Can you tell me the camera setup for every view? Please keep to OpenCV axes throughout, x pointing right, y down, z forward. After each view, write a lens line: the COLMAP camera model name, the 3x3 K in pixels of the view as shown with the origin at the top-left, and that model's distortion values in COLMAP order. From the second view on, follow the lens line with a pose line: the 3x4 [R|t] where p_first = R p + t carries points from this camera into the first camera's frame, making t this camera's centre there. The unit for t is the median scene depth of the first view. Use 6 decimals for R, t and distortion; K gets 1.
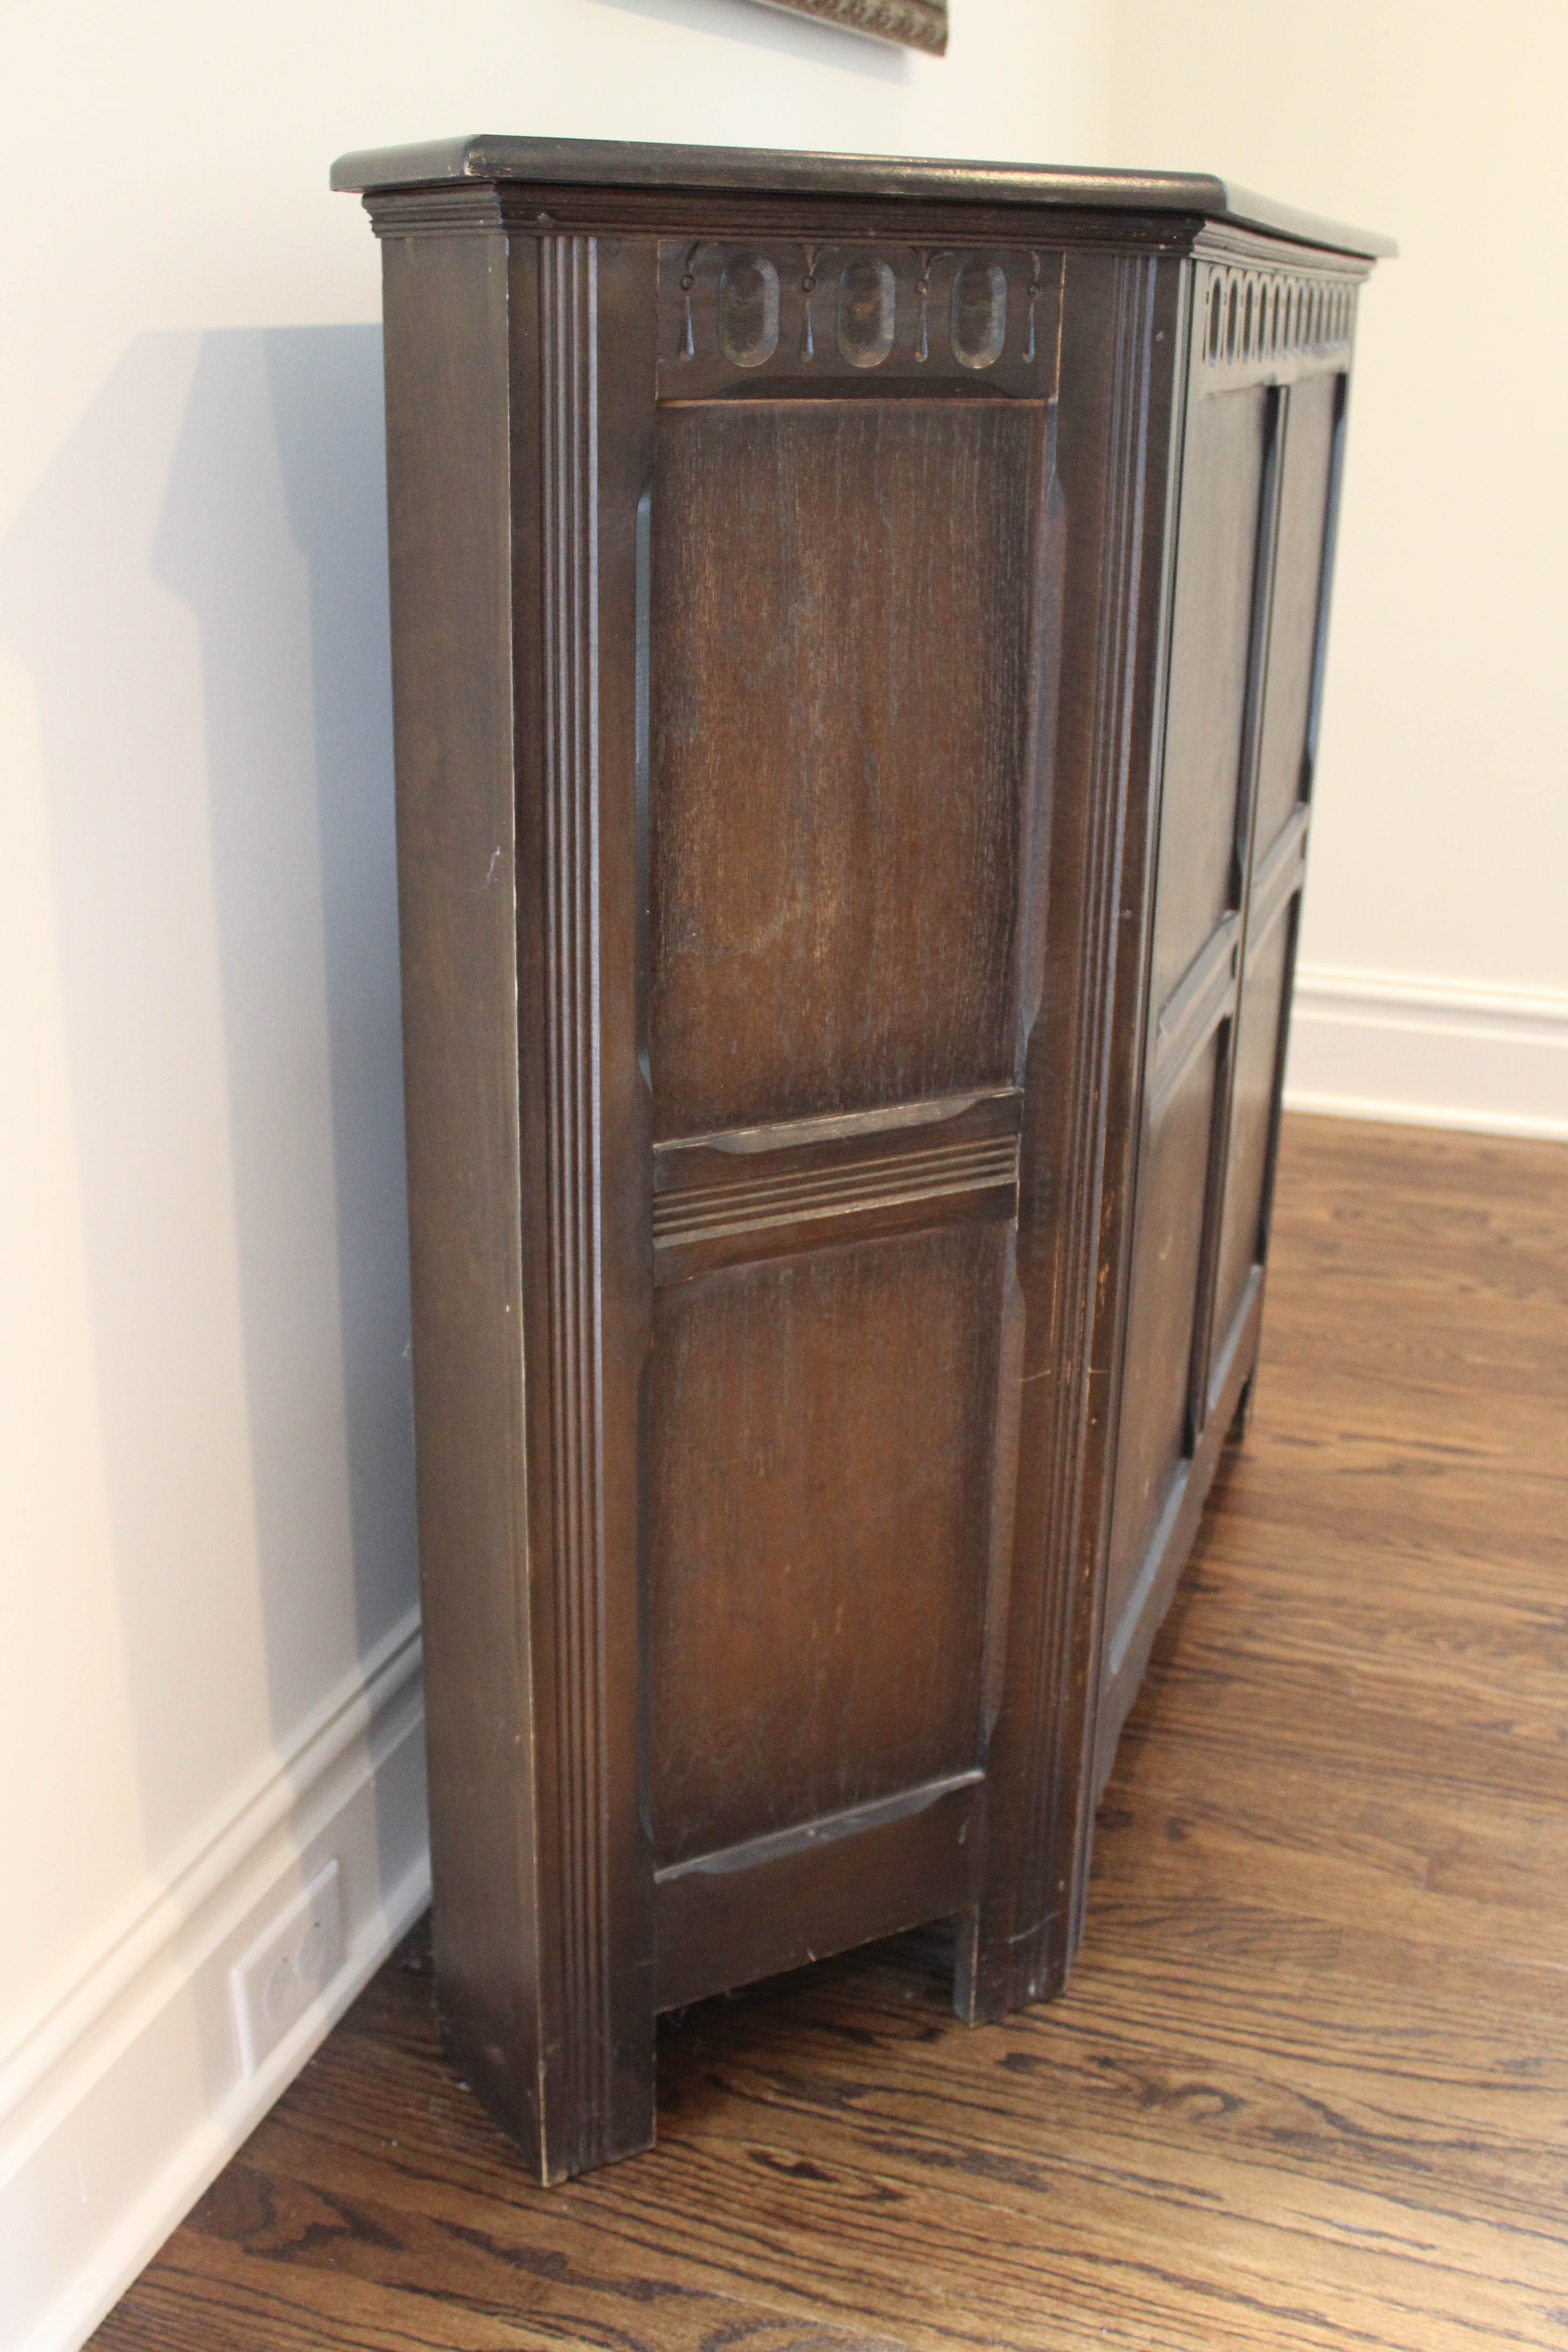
lens RADIAL K [[2499.4, 0, 778.6], [0, 2499.4, 1186.4], [0, 0, 1]] dist [-0.139400, 0.204021]
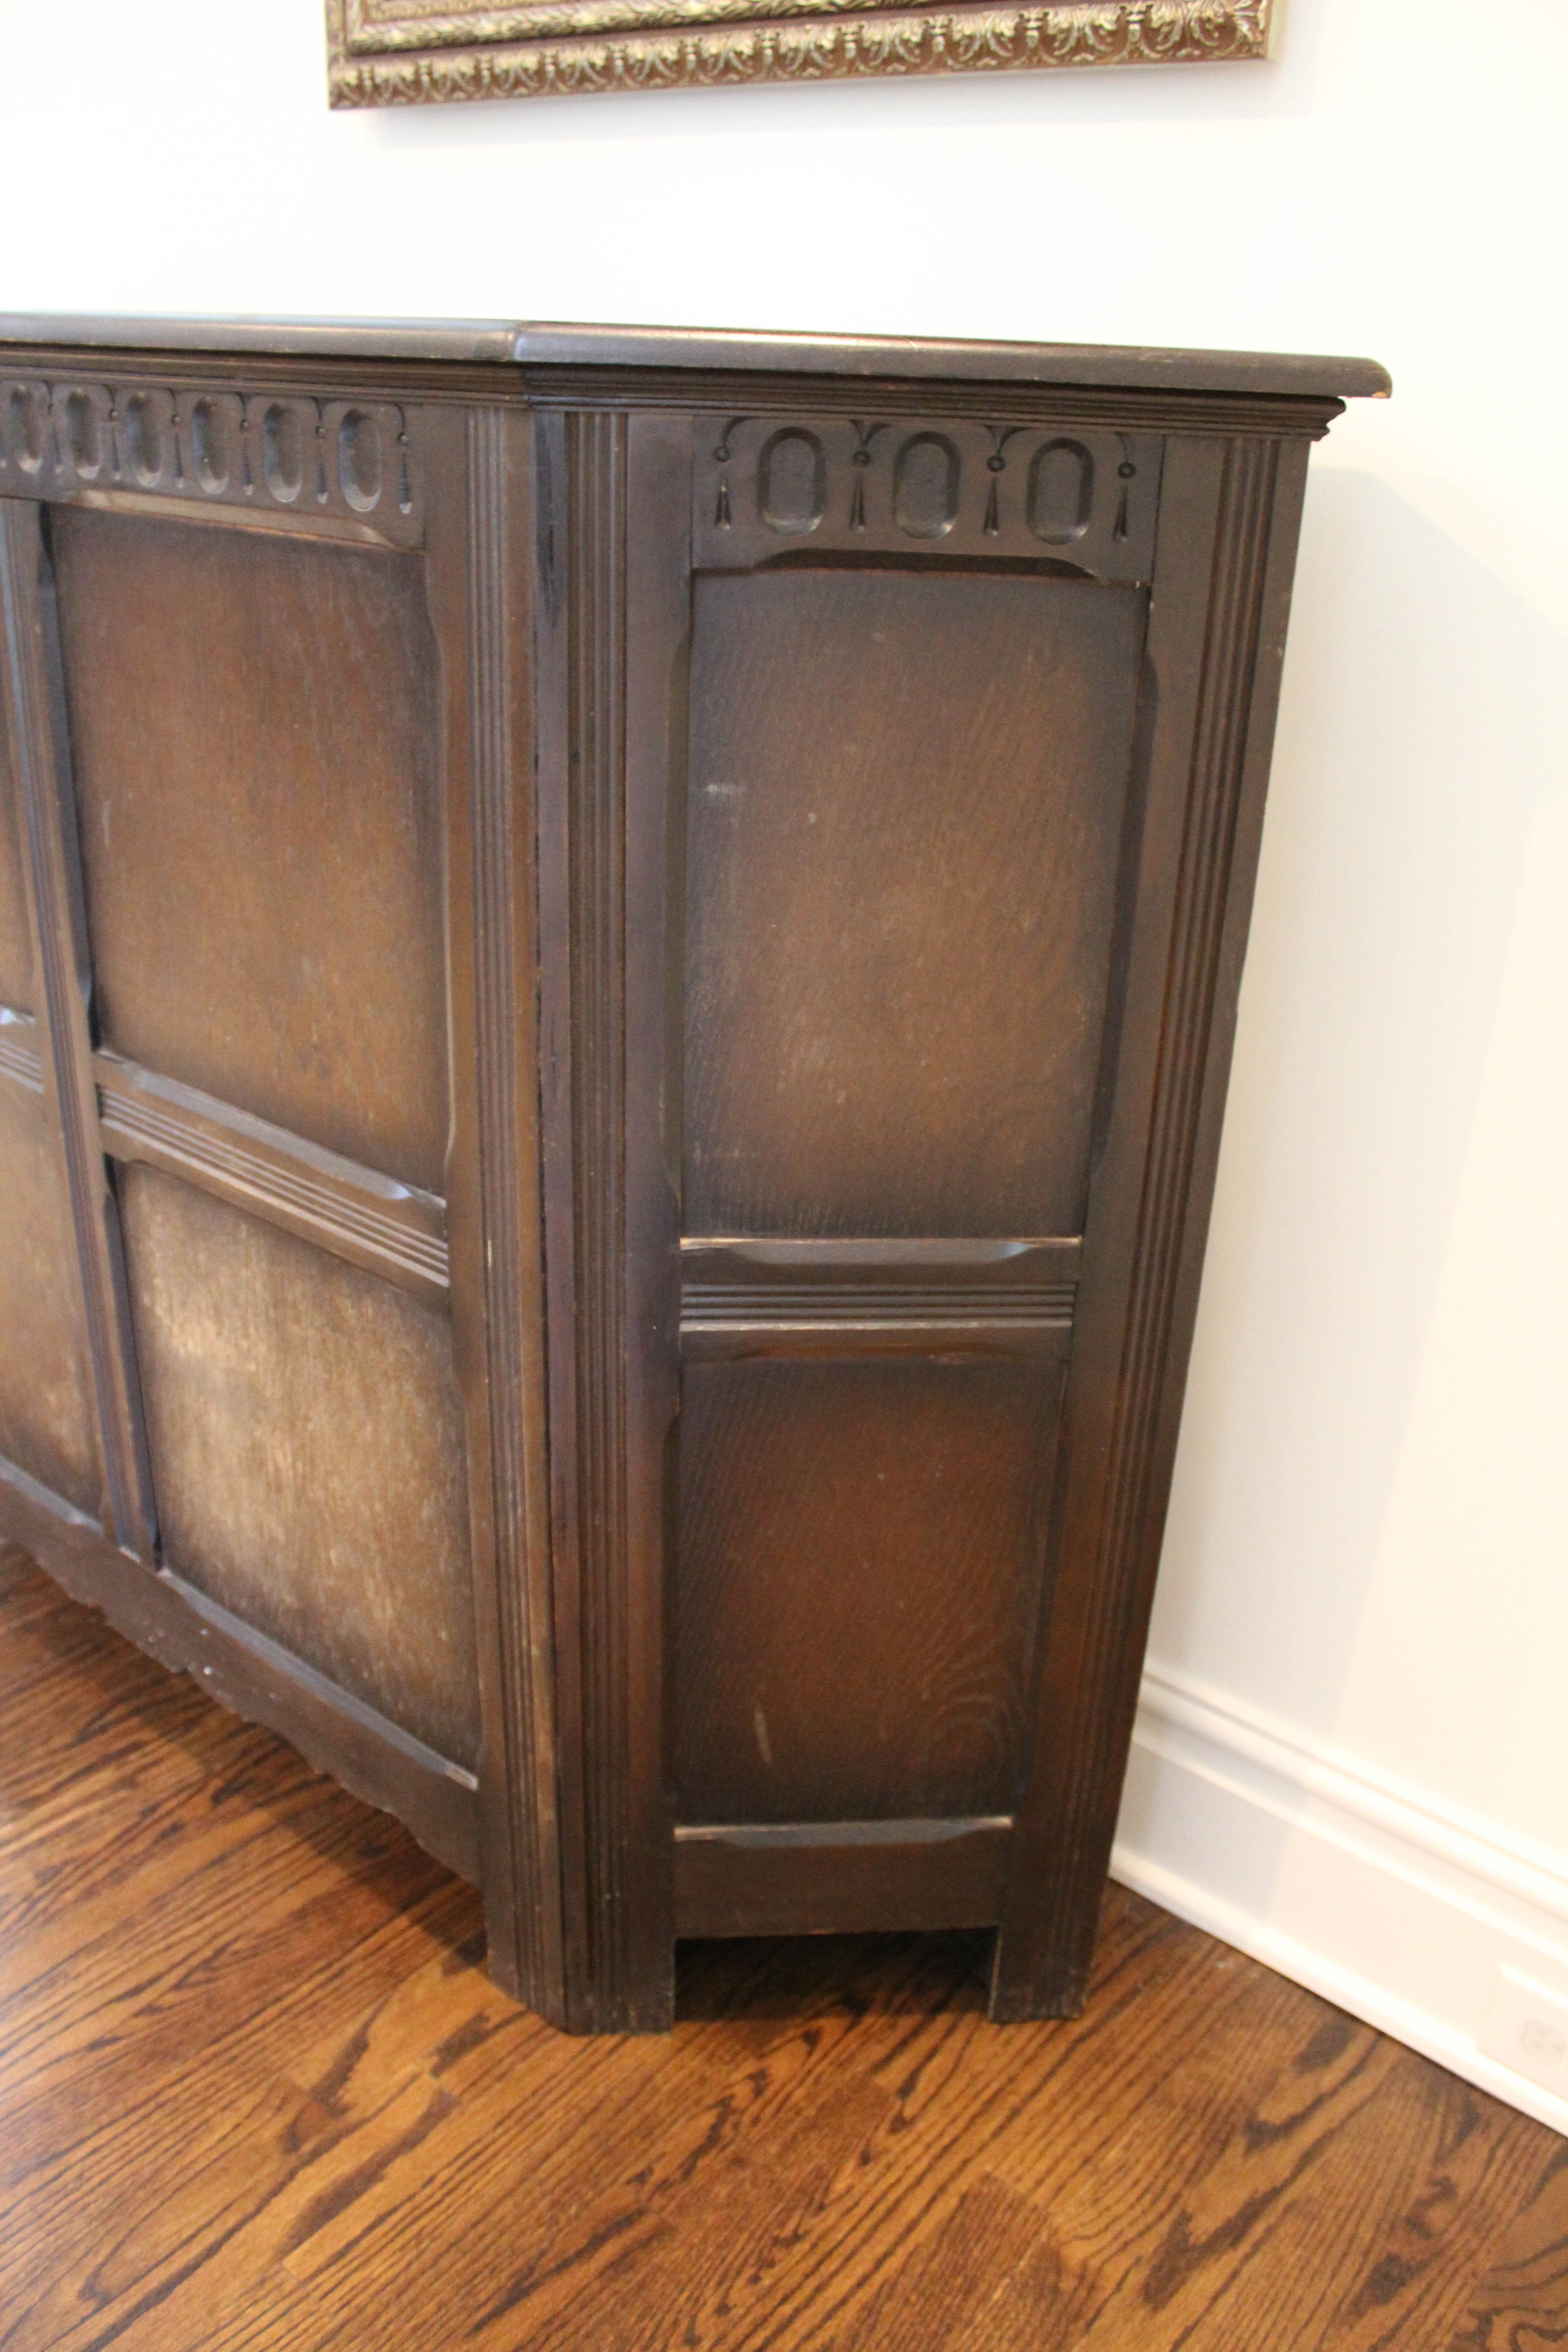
lens RADIAL K [[1933.1, 0, 784.0], [0, 1933.1, 1176.0], [0, 0, 1]] dist [-0.170530, 0.140529]
pose [[-0.358803, 0.360360, -0.861047, 0.946209], [-0.350658, 0.802863, 0.482130, -0.678132], [0.865043, 0.474922, -0.161707, 1.787372]]
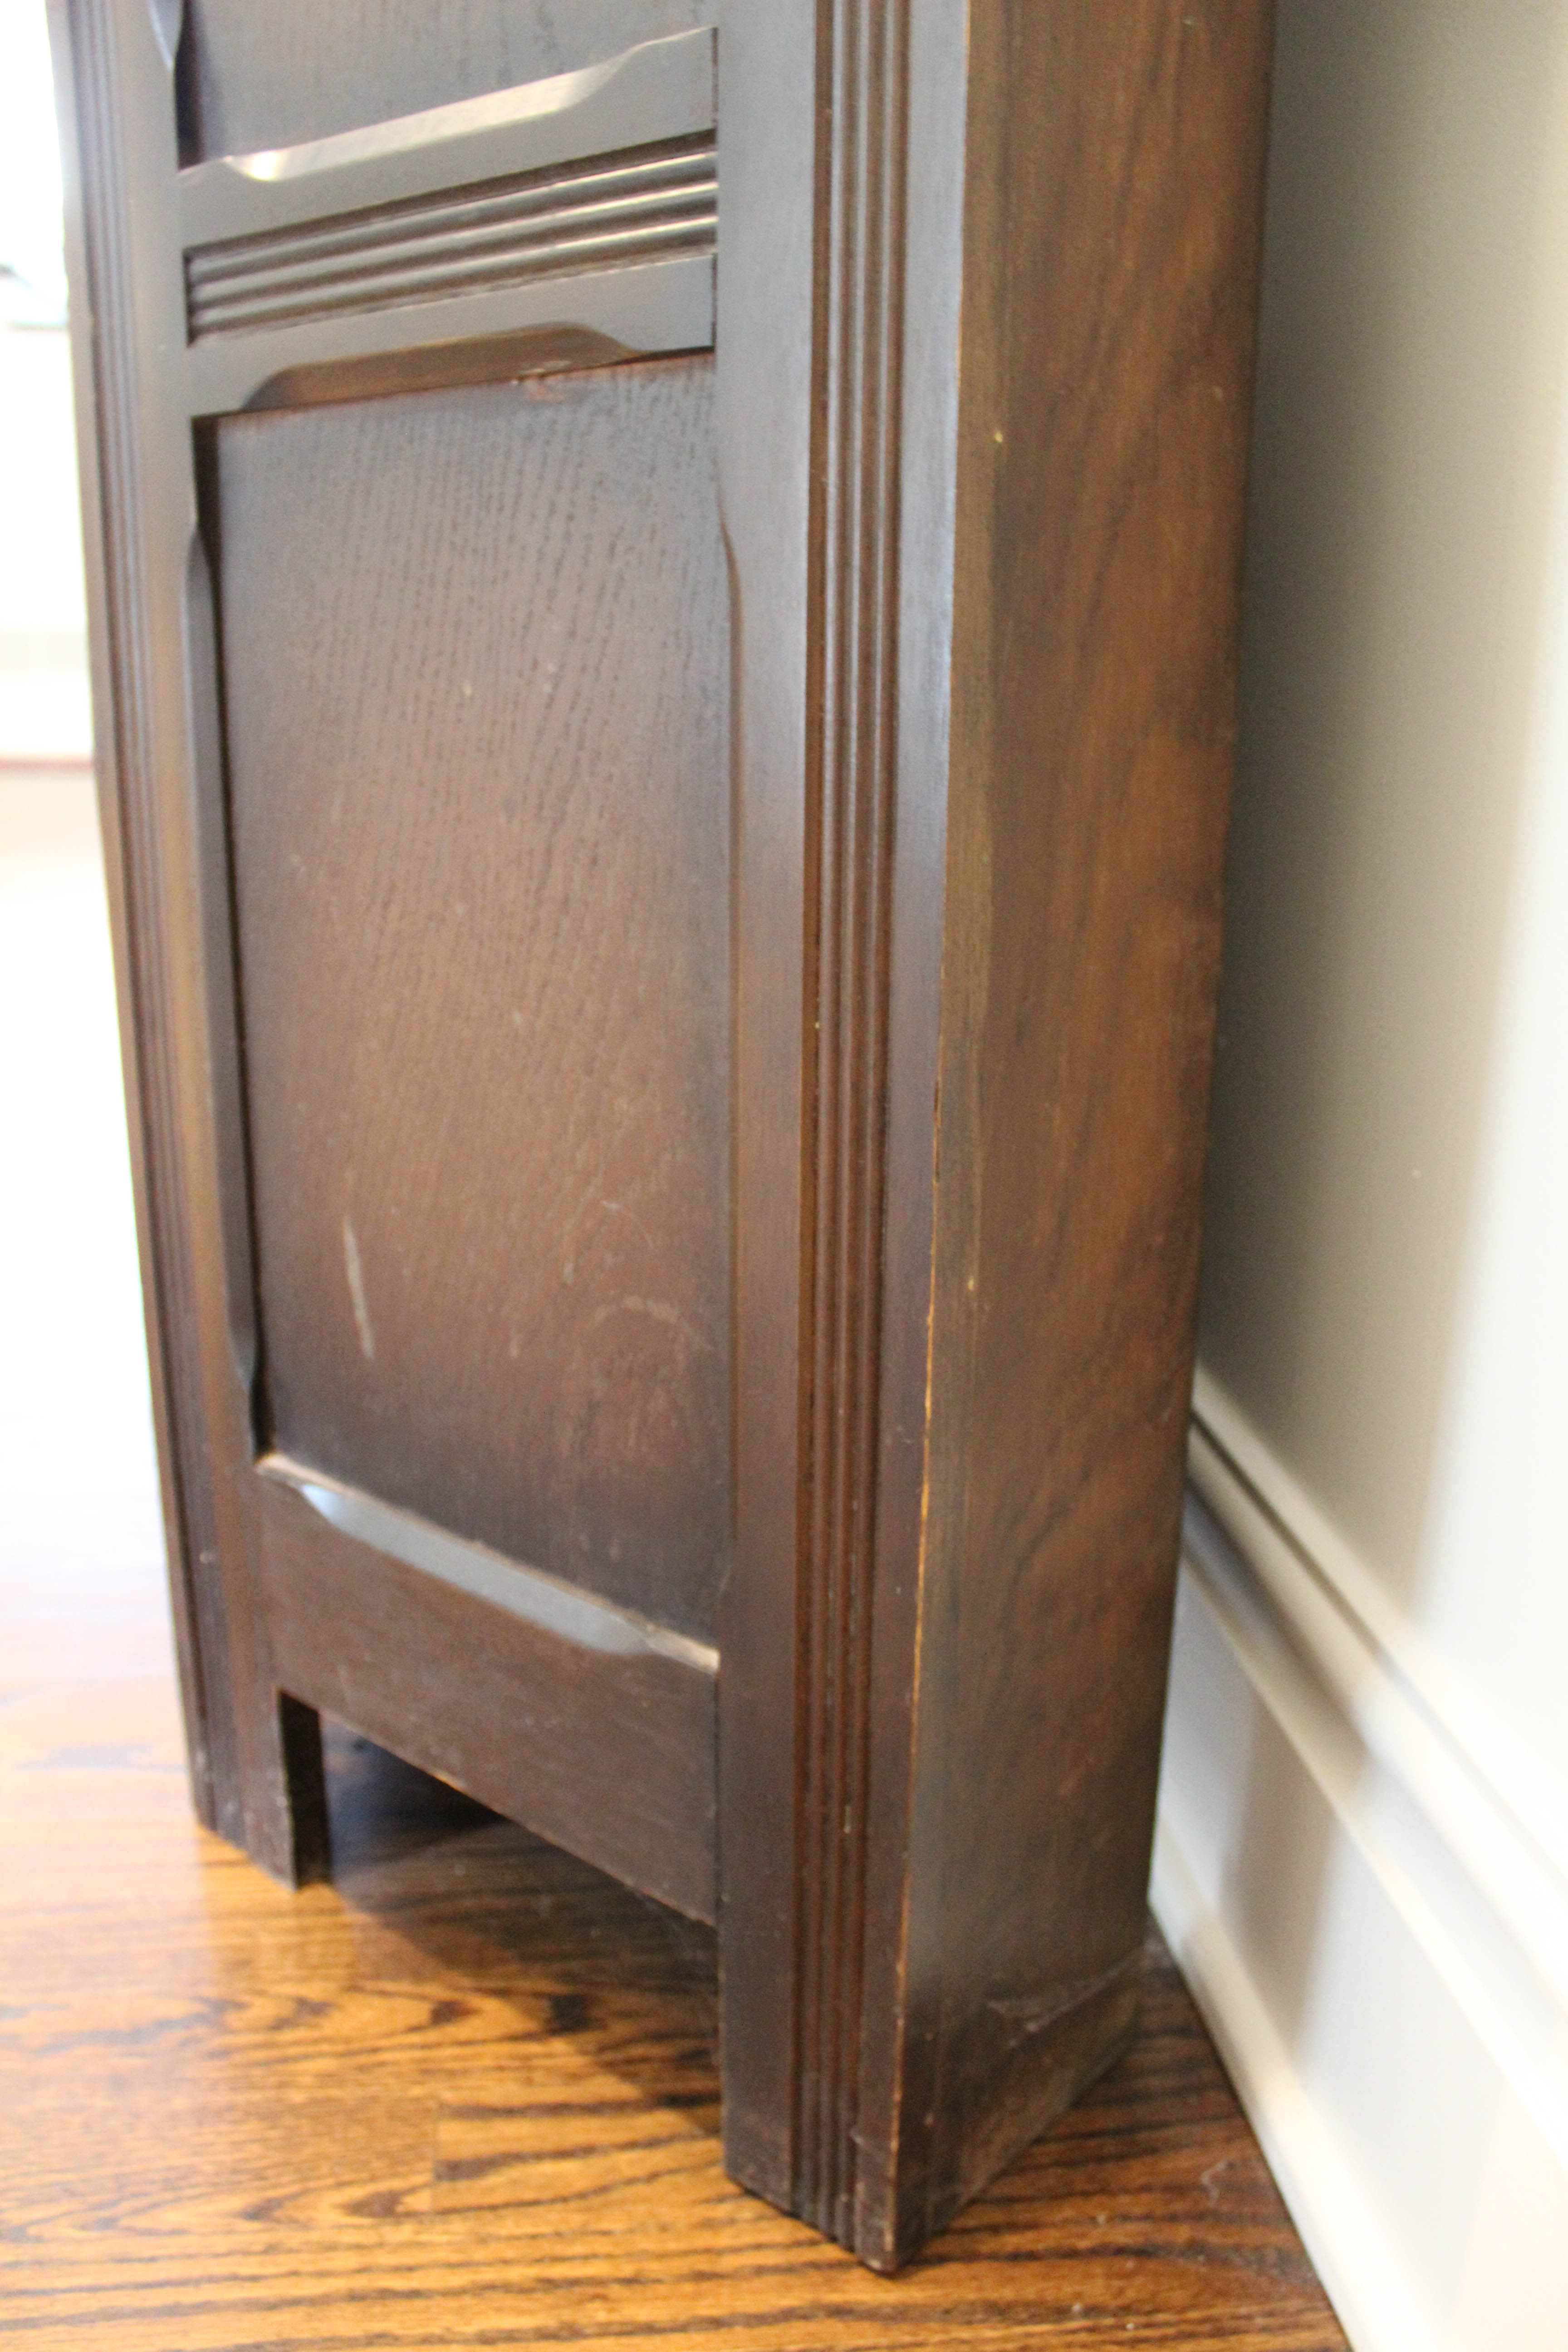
lens RADIAL K [[1933.1, 0, 784.0], [0, 1933.1, 1176.0], [0, 0, 1]] dist [-0.170530, 0.140529]
pose [[-0.904485, 0.093847, -0.416053, 0.388340], [-0.166044, 0.821050, 0.546175, -0.340313], [0.392857, 0.563090, -0.727044, 2.118944]]
